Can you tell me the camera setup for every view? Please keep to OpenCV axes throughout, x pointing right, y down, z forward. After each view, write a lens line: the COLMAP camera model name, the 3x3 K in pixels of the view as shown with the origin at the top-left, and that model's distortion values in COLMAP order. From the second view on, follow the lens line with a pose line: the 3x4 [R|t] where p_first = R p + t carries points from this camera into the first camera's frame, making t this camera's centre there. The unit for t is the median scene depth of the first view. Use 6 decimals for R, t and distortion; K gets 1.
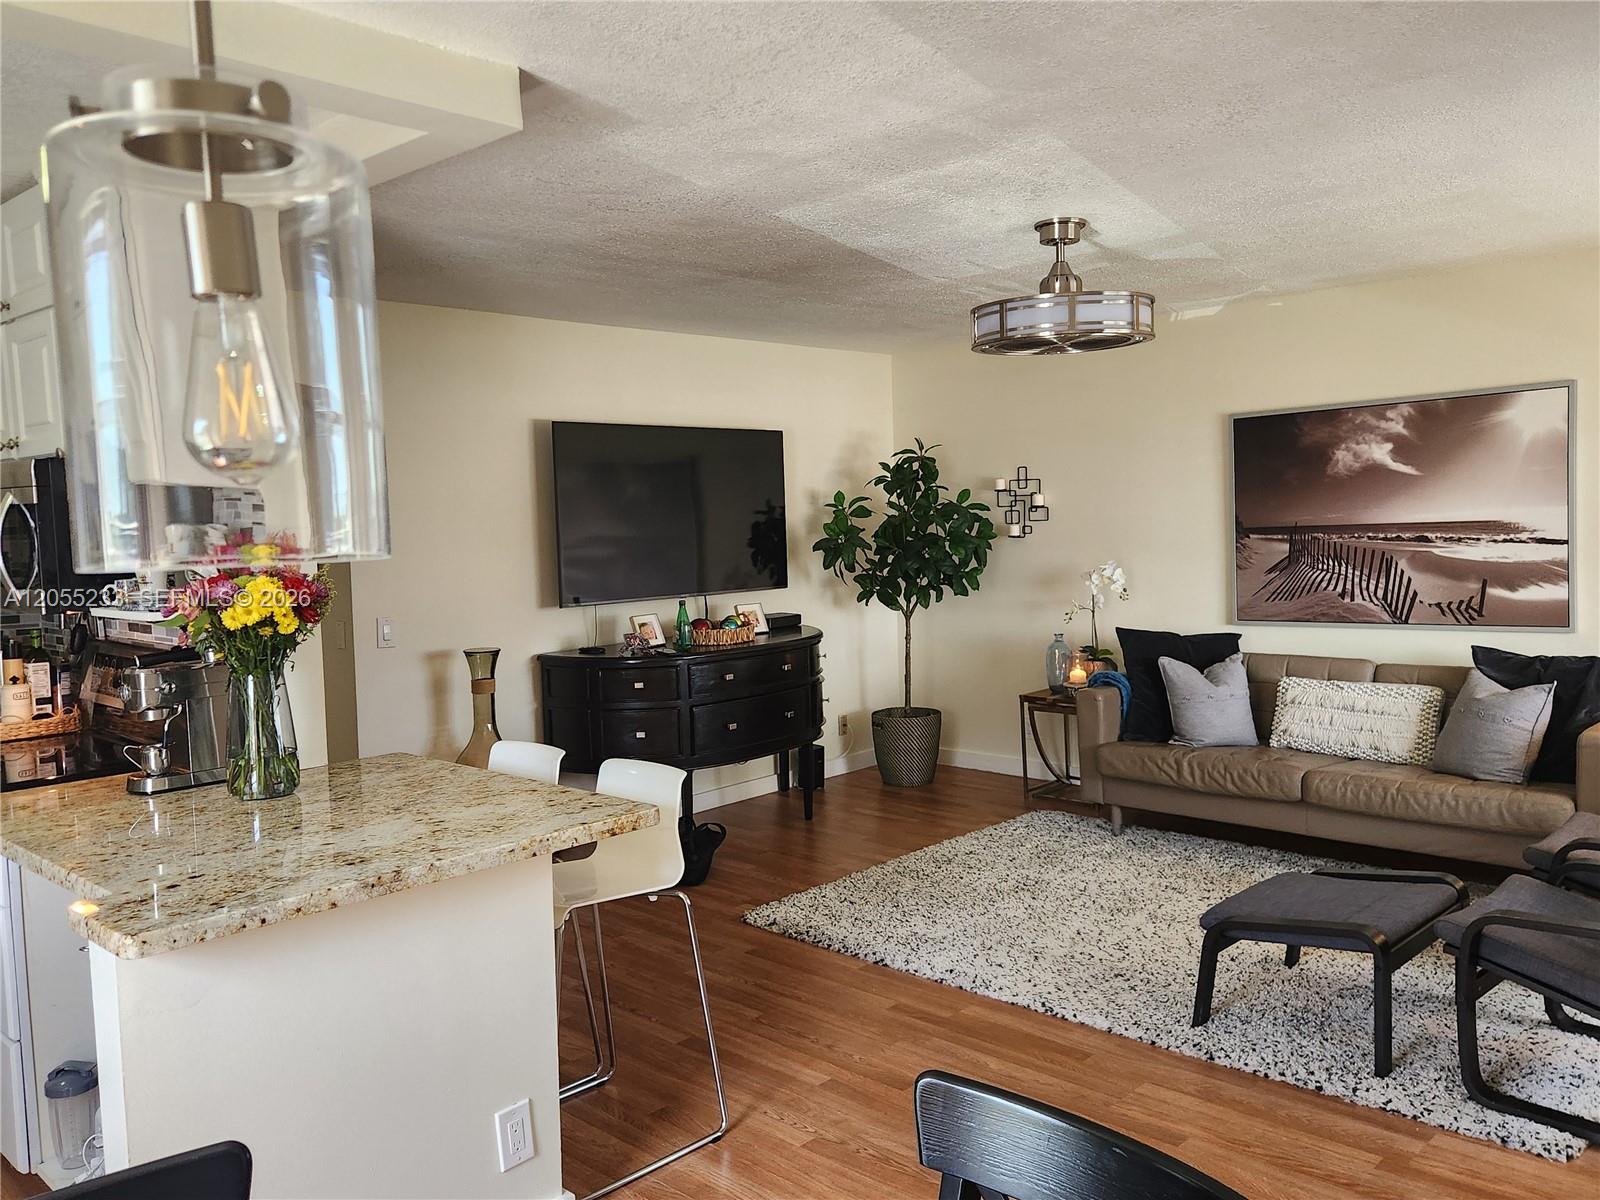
lens RADIAL K [[1258.9, 0, 768.8], [0, 1258.9, 604.4], [0, 0, 1]] dist [0.053788, -0.053817]
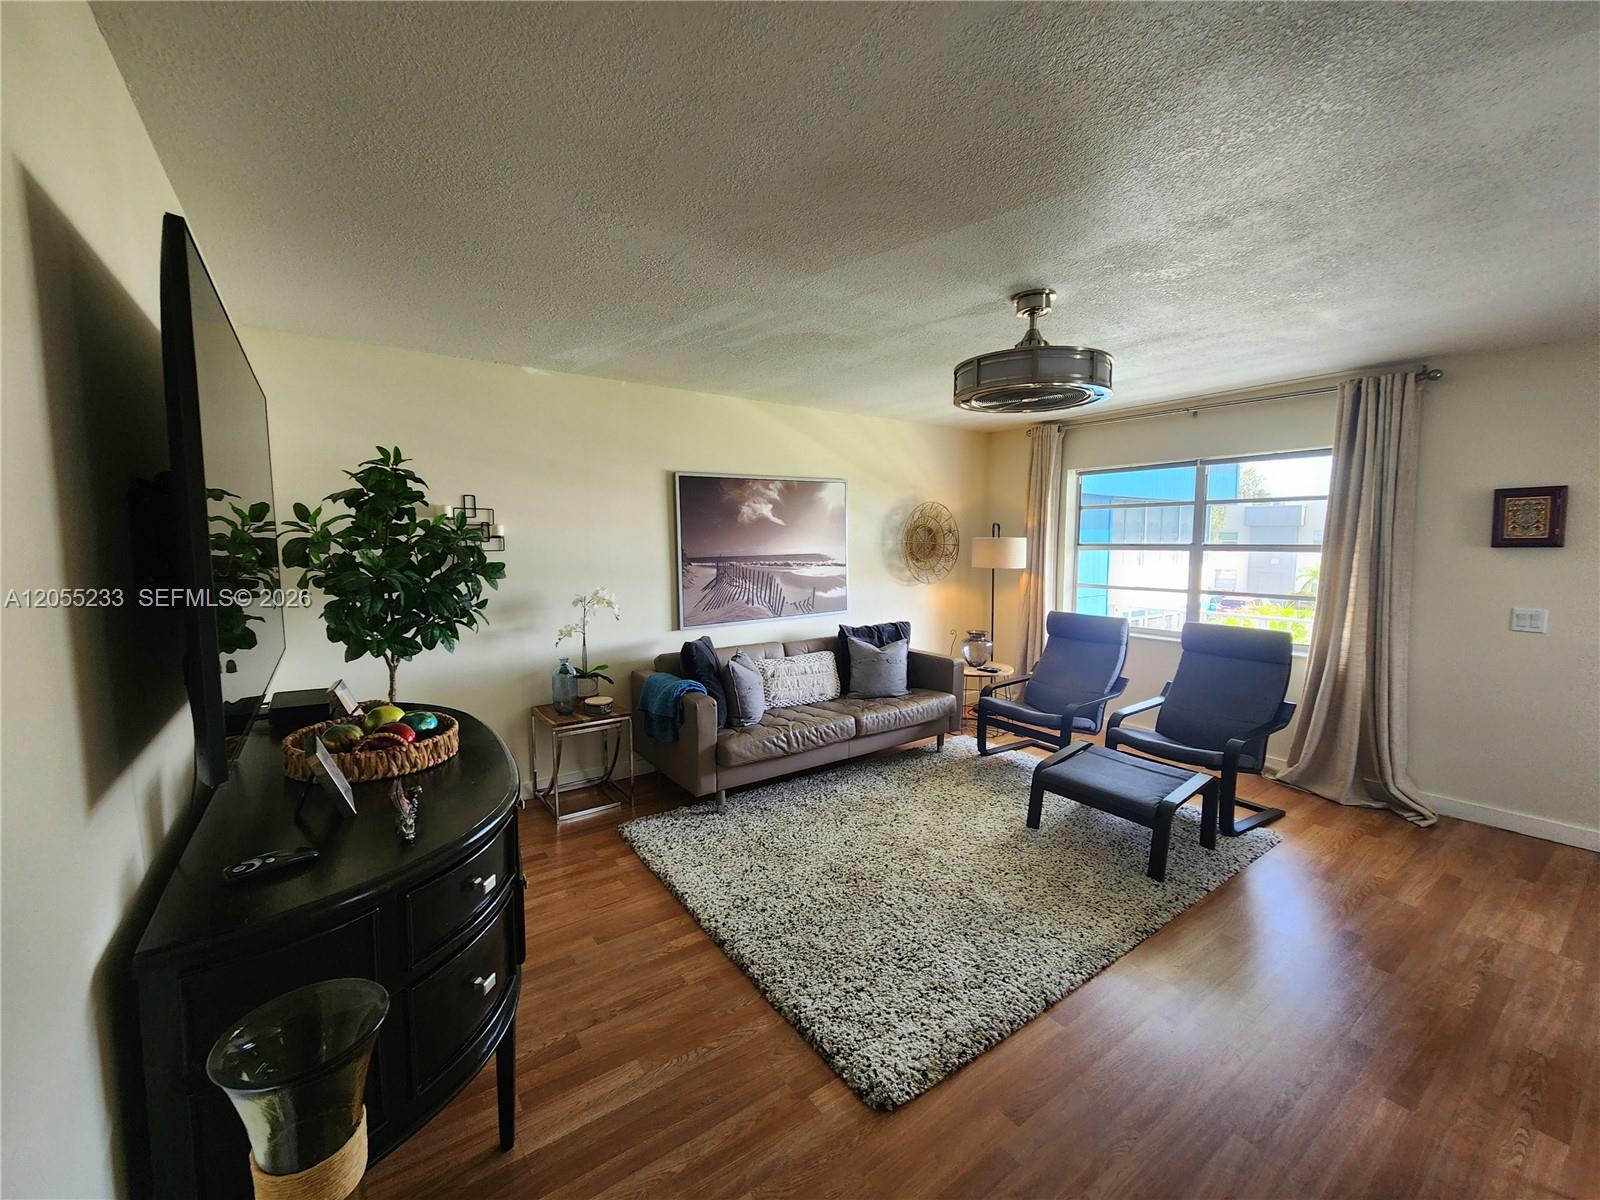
lens RADIAL K [[654.4, 0, 802.7], [0, 654.4, 599.1], [0, 0, 1]] dist [0.000707, -0.001448]
pose [[0.167405, -0.057594, 0.984204, -0.334888], [0.066792, 0.996661, 0.046962, -0.047194], [-0.983623, 0.057875, 0.170693, 0.876634]]
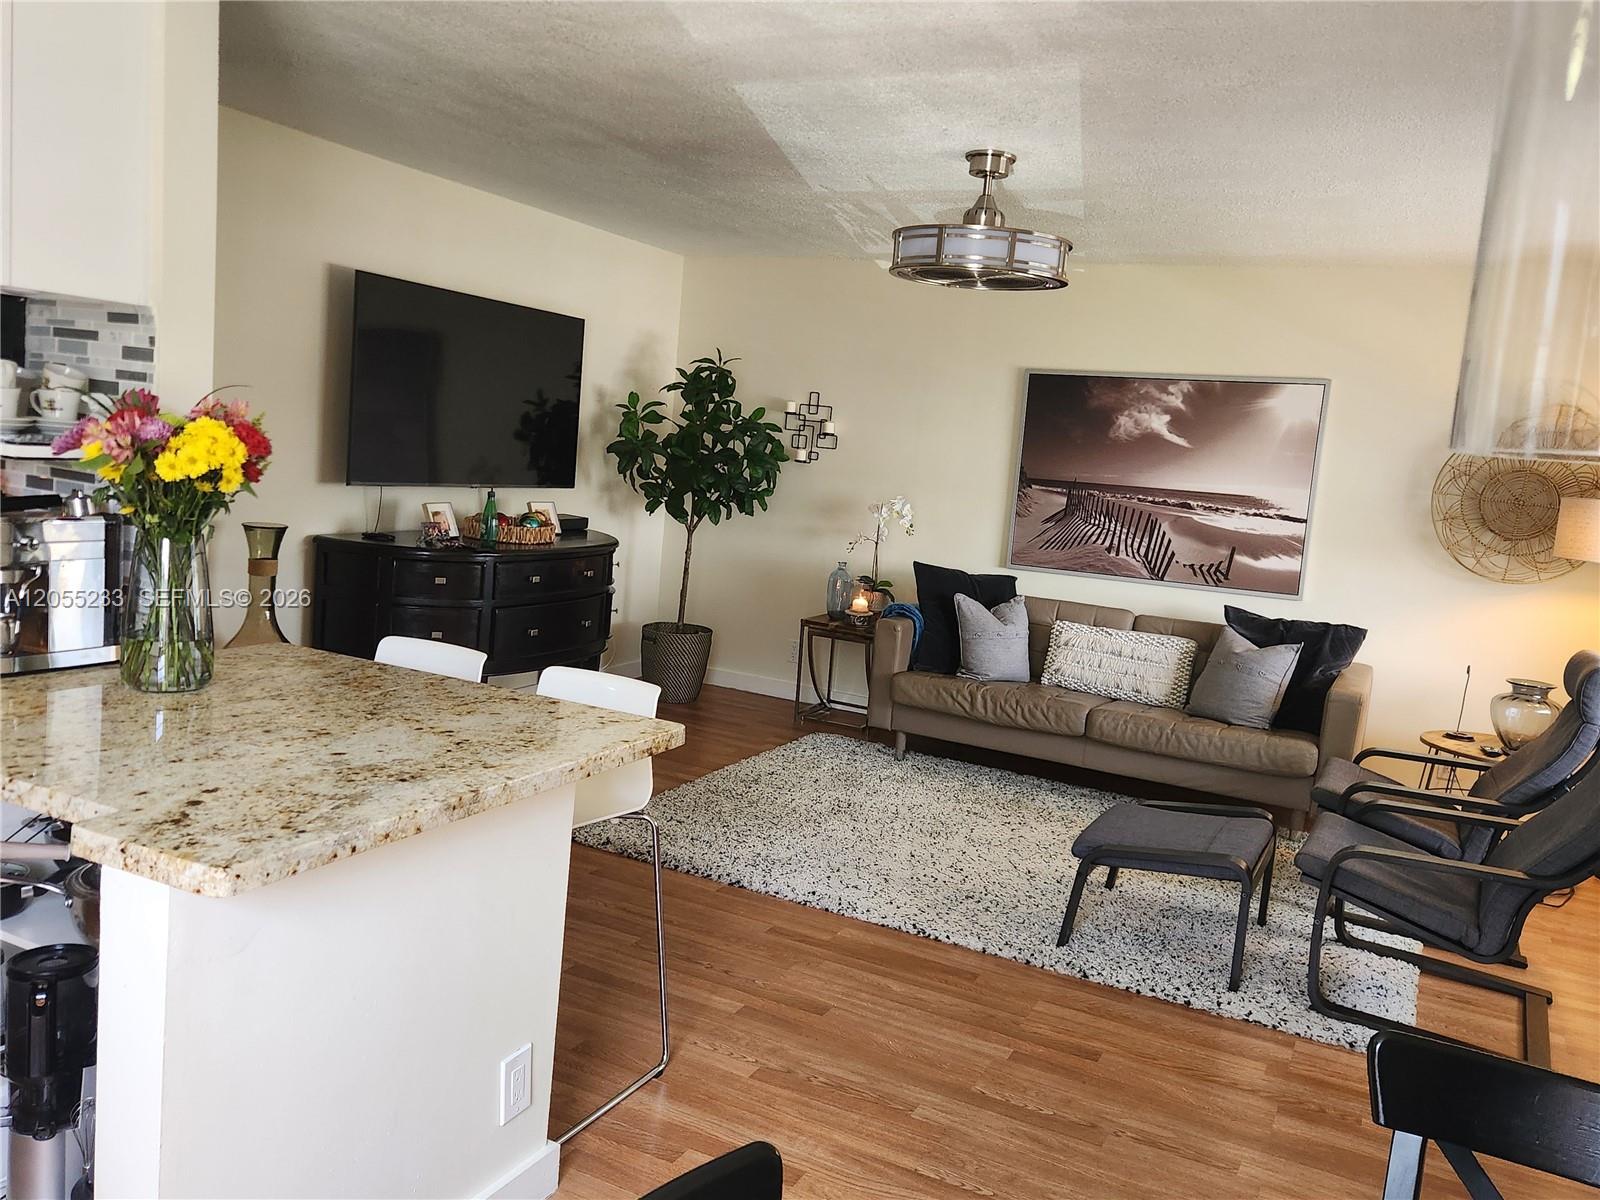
lens RADIAL K [[1258.9, 0, 790.9], [0, 1258.9, 599.8], [0, 0, 1]] dist [0.053788, -0.053817]
pose [[0.943972, 0.075999, 0.321157, -0.164939], [-0.096798, 0.994084, 0.049276, 0.009435], [-0.315512, -0.077602, 0.945743, 0.063215]]
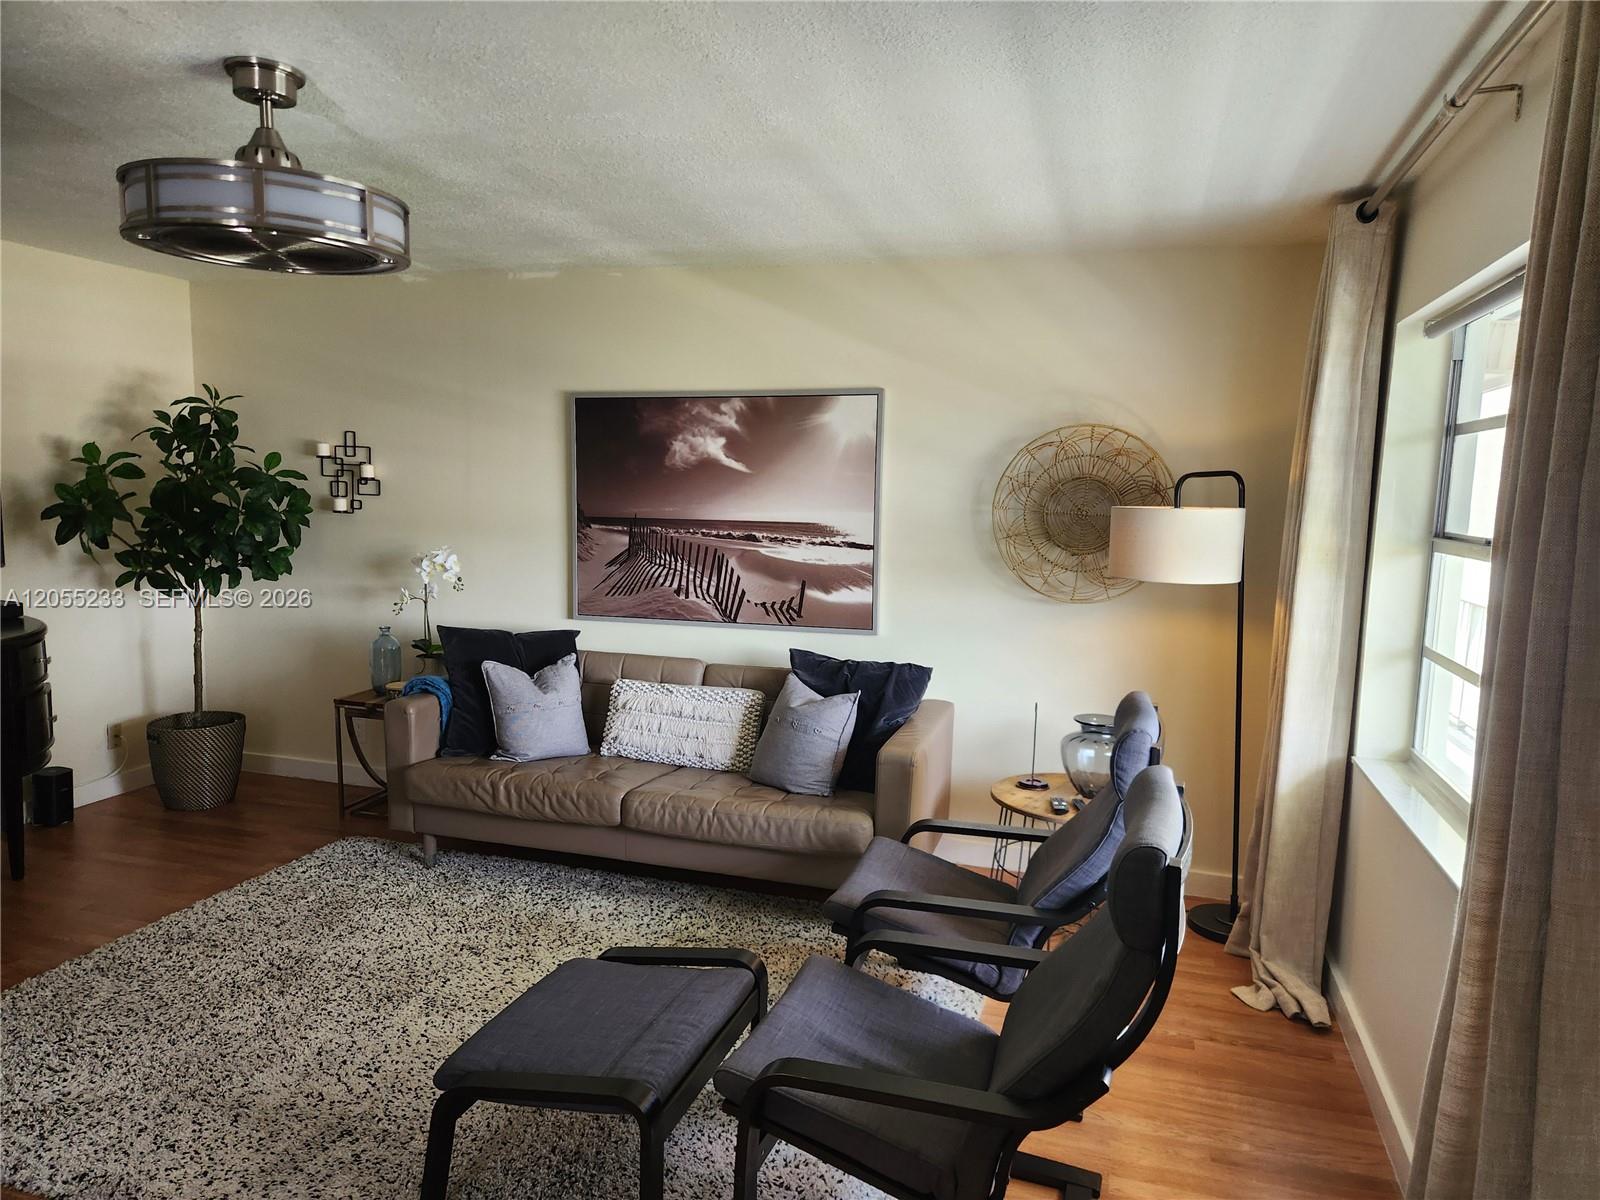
lens RADIAL K [[1069.2, 0, 793.0], [0, 1069.2, 607.8], [0, 0, 1]] dist [0.056306, -0.024797]
pose [[0.883569, 0.002132, 0.468295, 0.161172], [-0.022891, 0.998991, 0.038643, -0.031314], [-0.467740, -0.044863, 0.882727, 0.260632]]
